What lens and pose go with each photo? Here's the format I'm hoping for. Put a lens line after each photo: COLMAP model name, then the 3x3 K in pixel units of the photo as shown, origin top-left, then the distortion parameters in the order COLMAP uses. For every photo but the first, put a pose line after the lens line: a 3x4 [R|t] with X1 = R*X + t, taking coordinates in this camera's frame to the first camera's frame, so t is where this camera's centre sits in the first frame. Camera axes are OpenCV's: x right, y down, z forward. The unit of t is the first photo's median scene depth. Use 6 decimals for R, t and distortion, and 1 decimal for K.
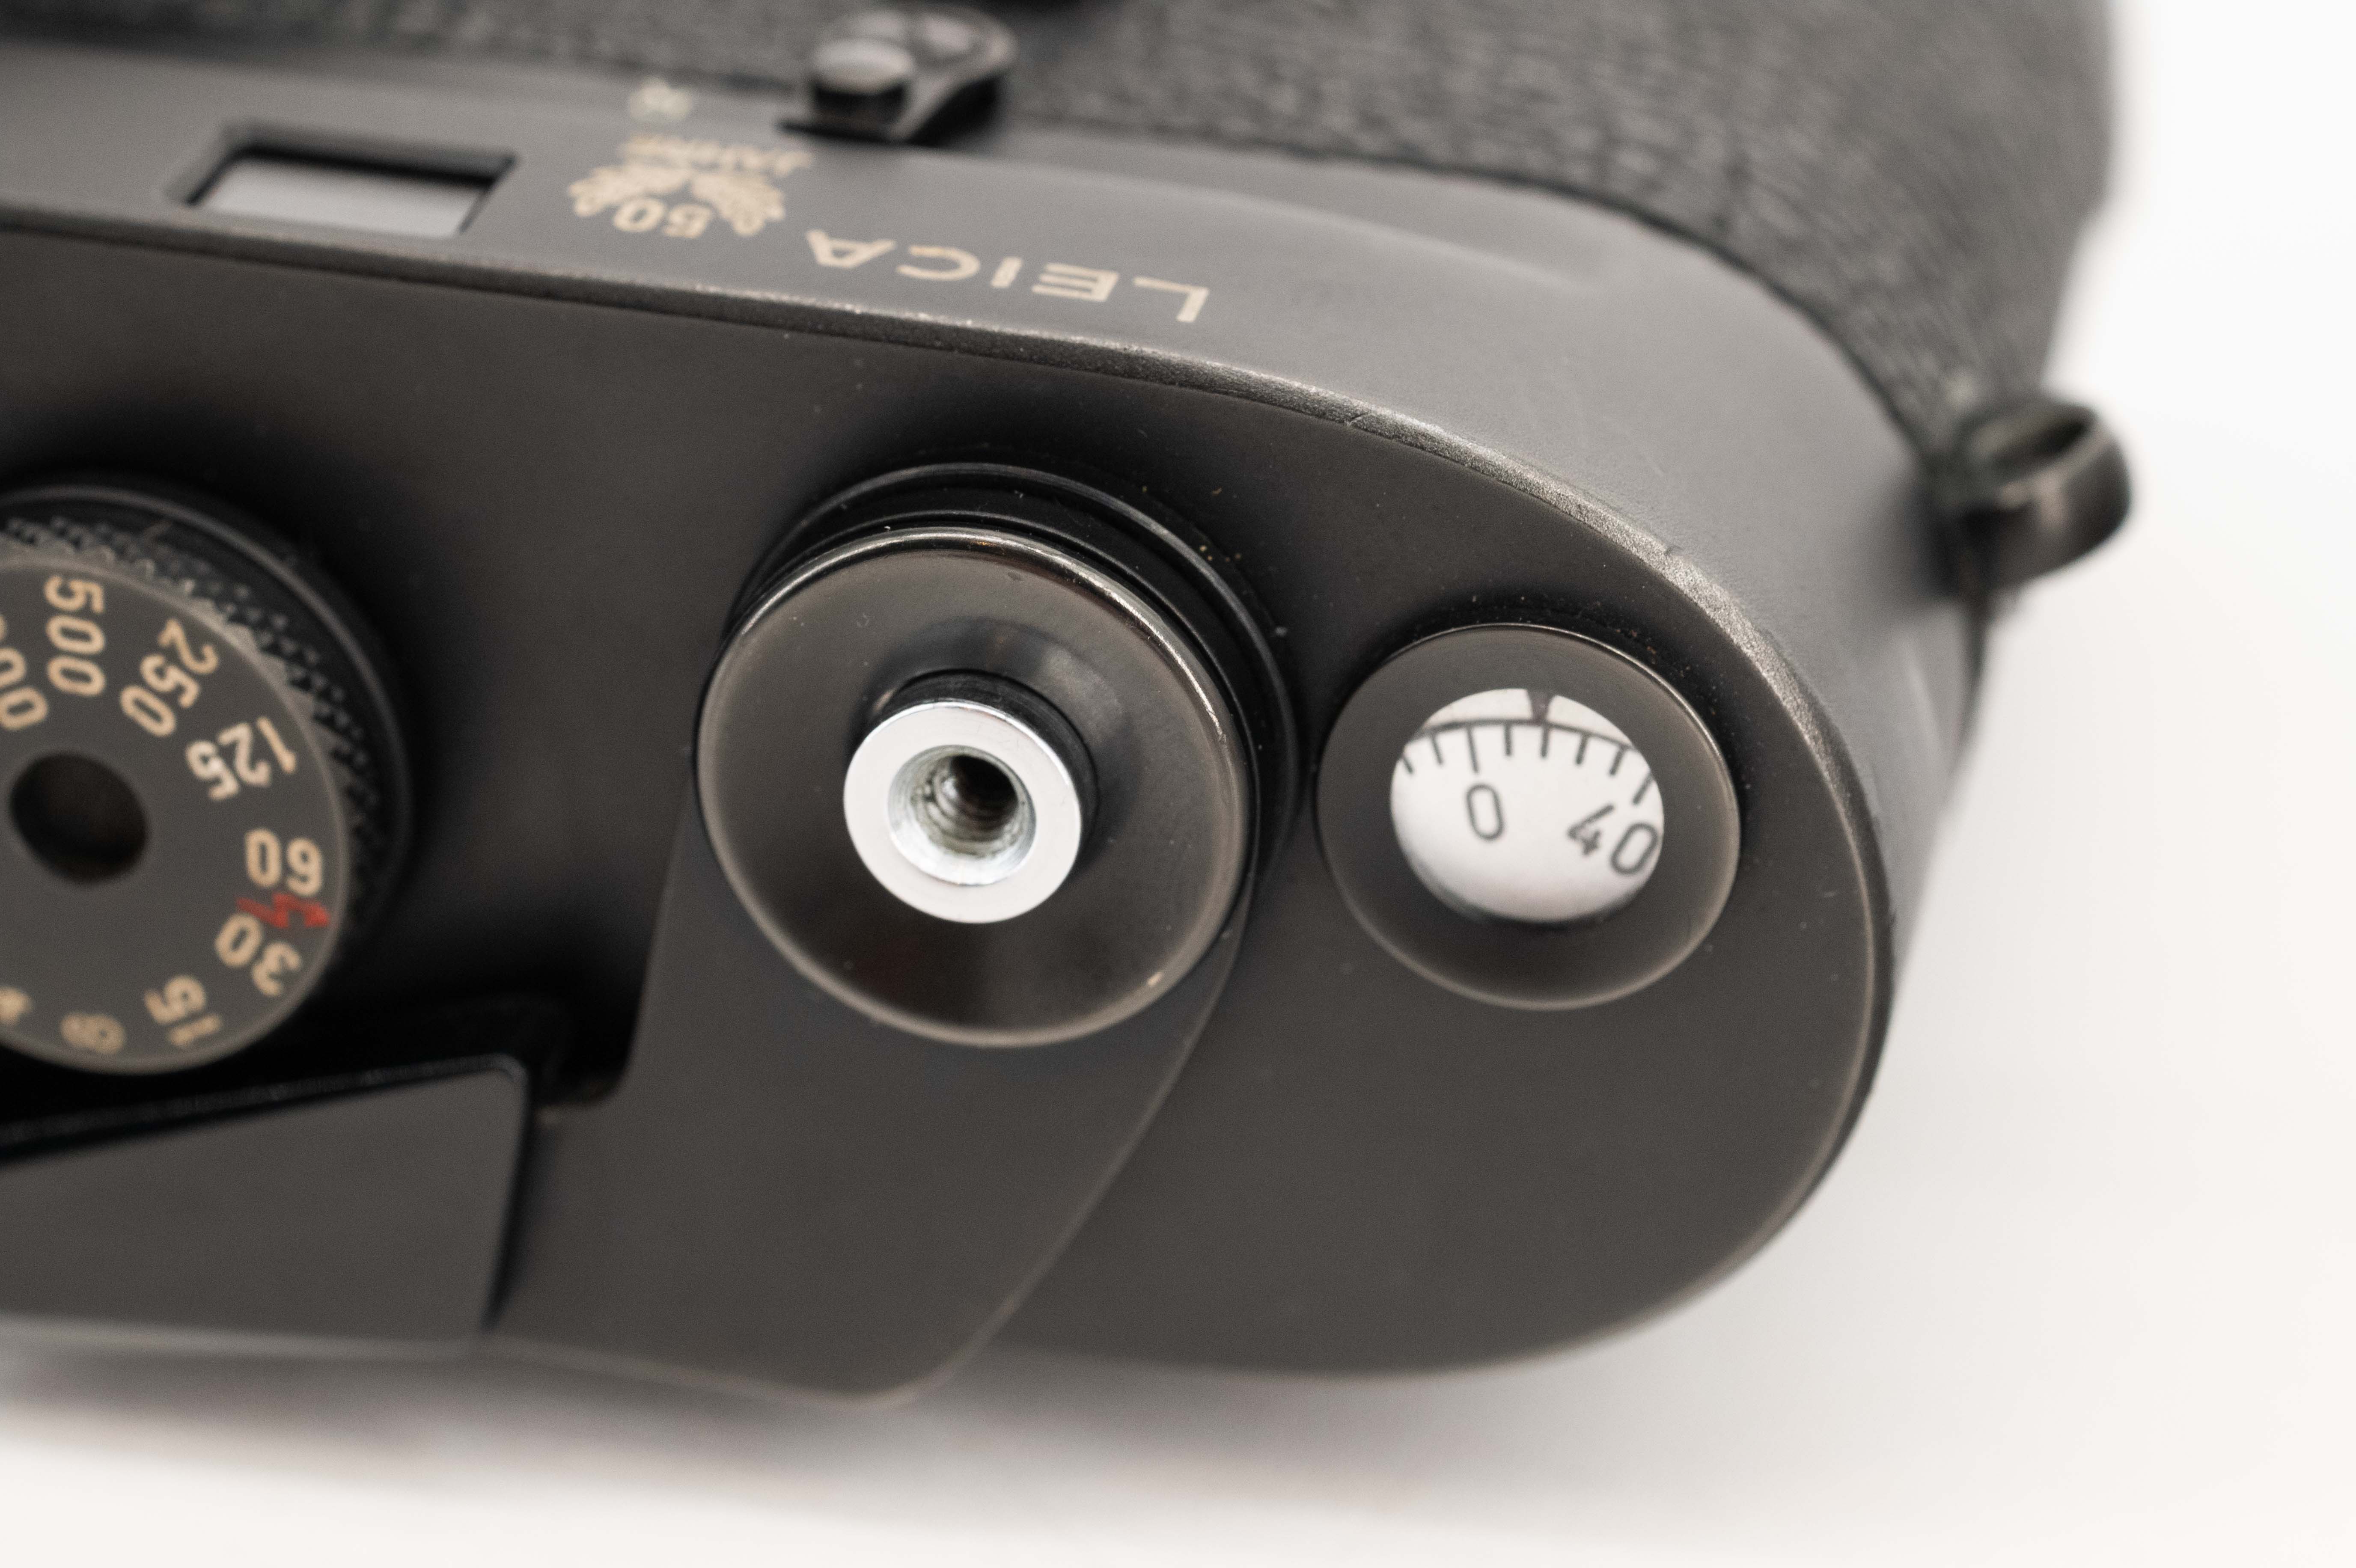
lens RADIAL K [[5902.8, 0, 1178.0], [0, 5902.8, 784.0], [0, 0, 1]] dist [0.064931, 0.829923]
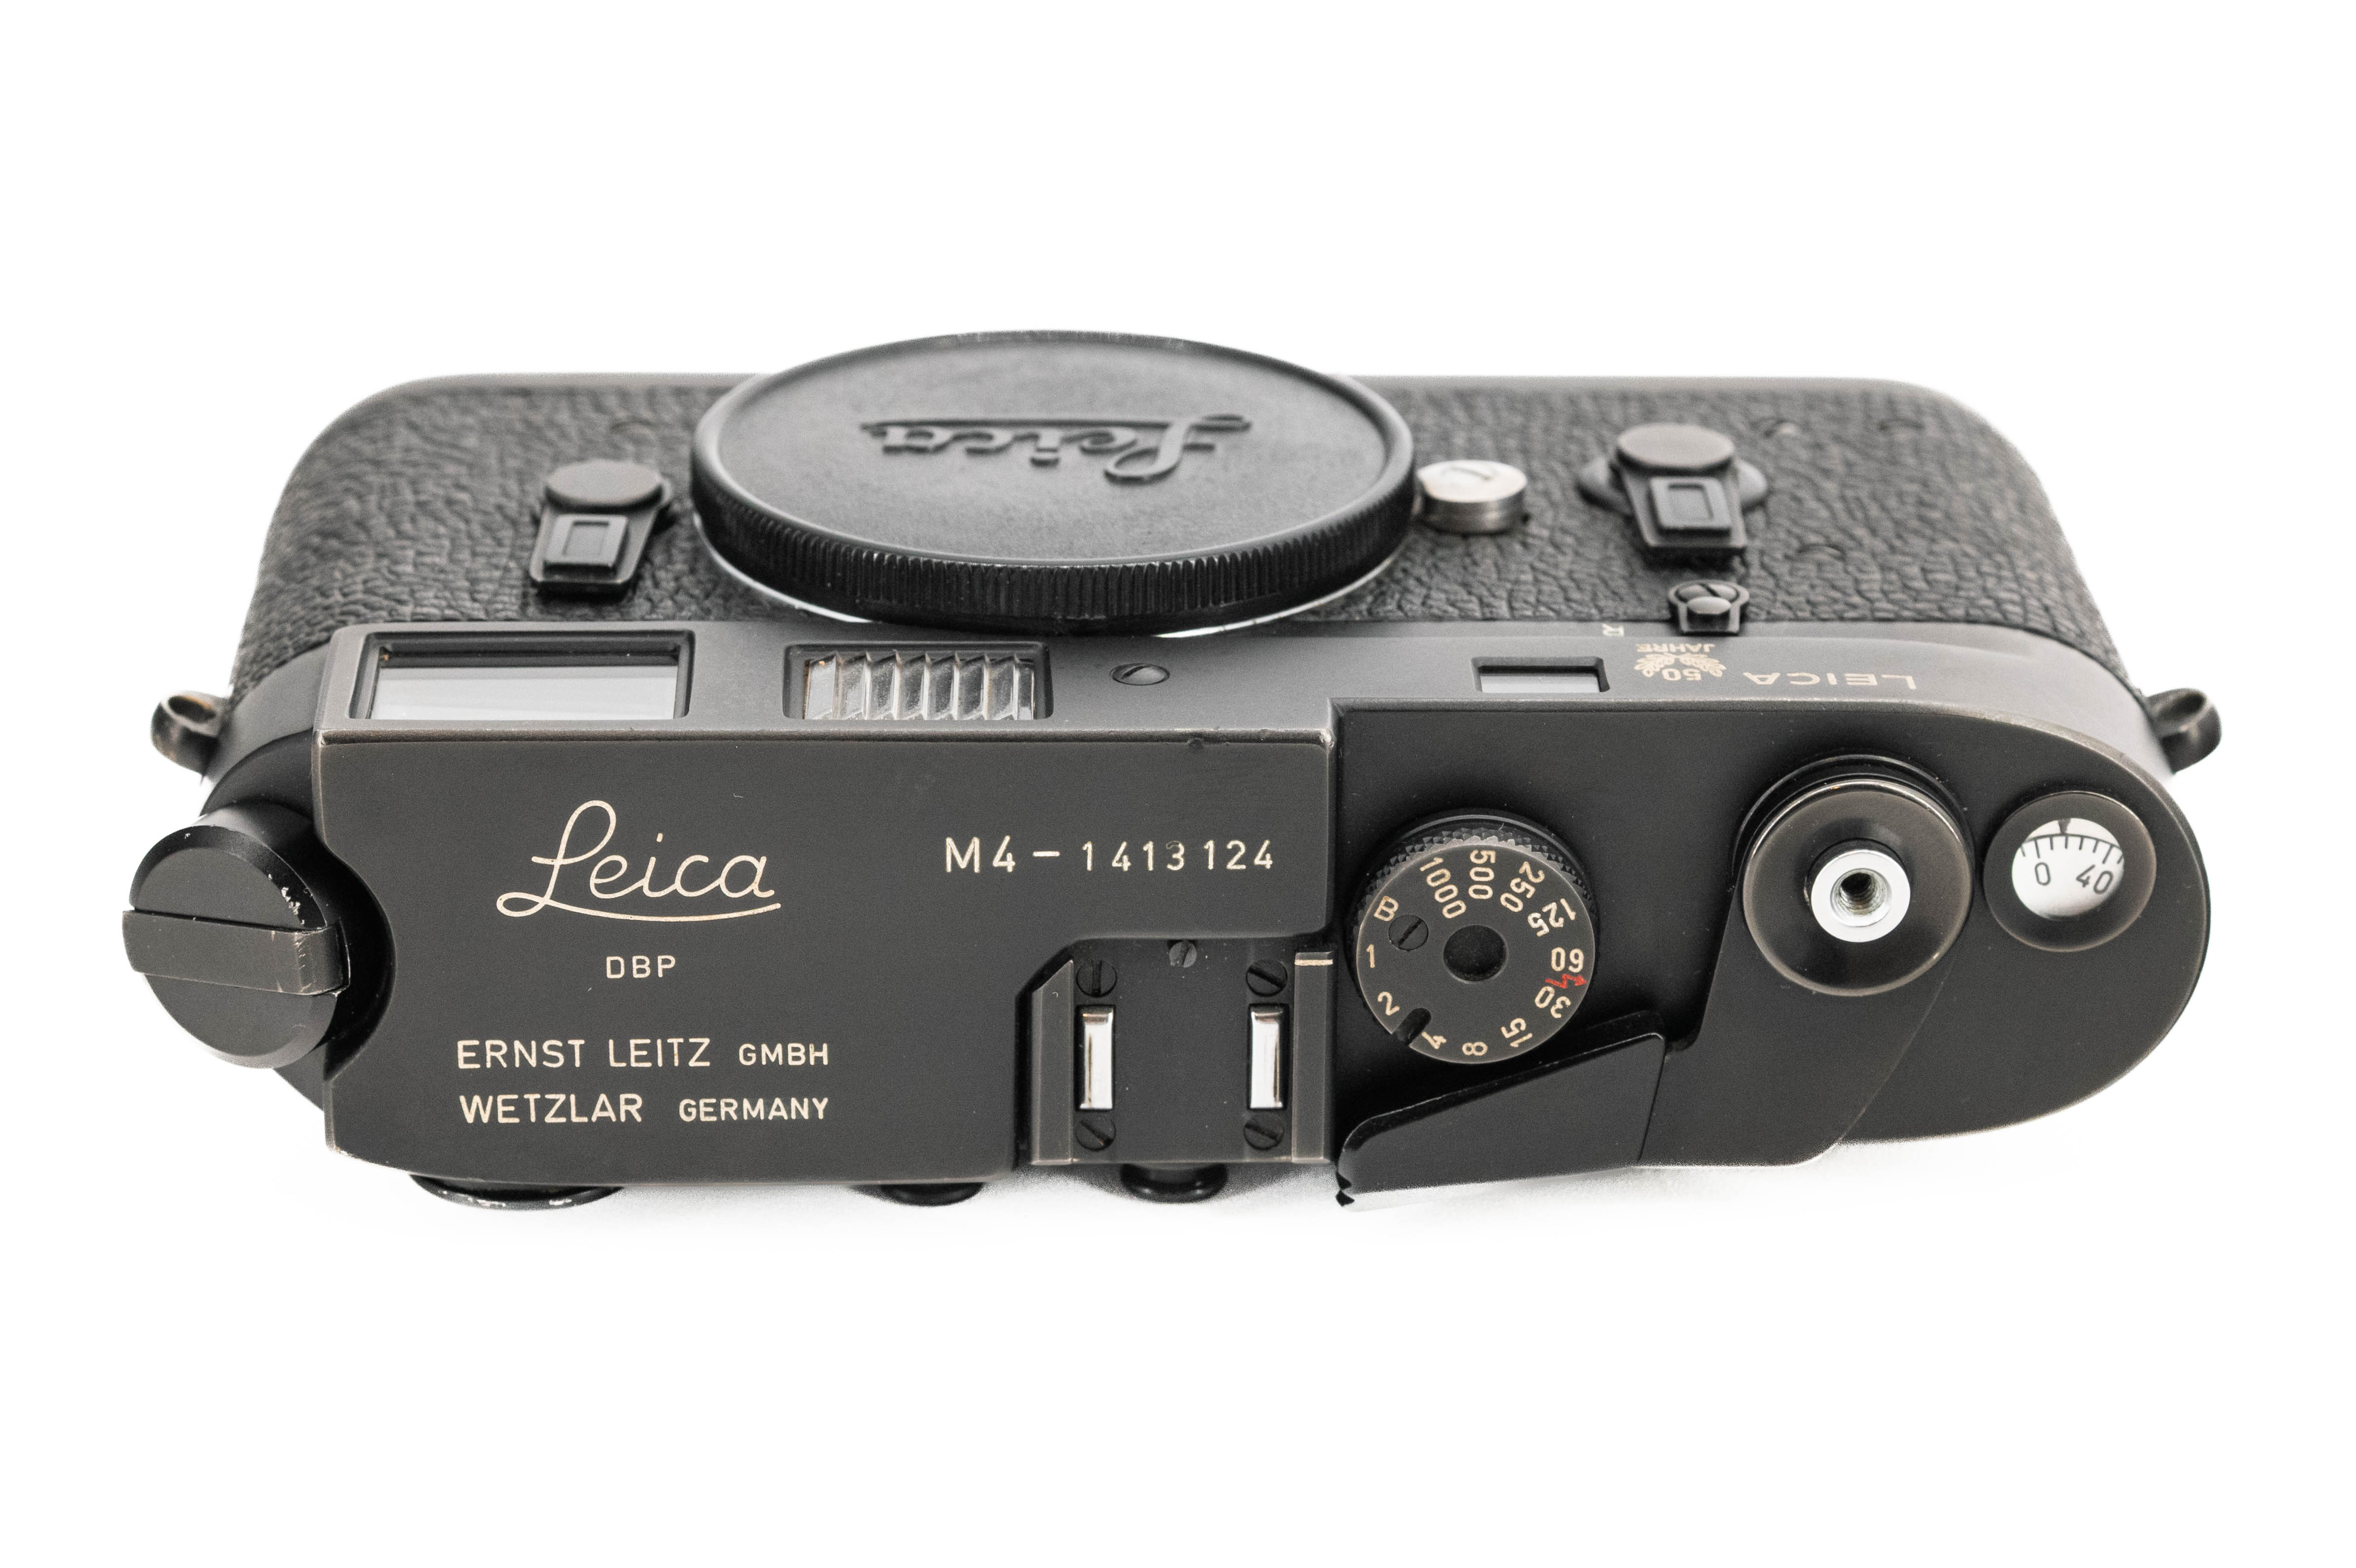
lens RADIAL K [[5903.1, 0, 1178.0], [0, 5903.1, 784.0], [0, 0, 1]] dist [0.064931, 0.829923]
pose [[0.967503, -0.120460, 0.222323, -0.830685], [0.140096, 0.987315, -0.074716, 0.100167], [-0.210502, 0.103434, 0.972106, -1.301581]]
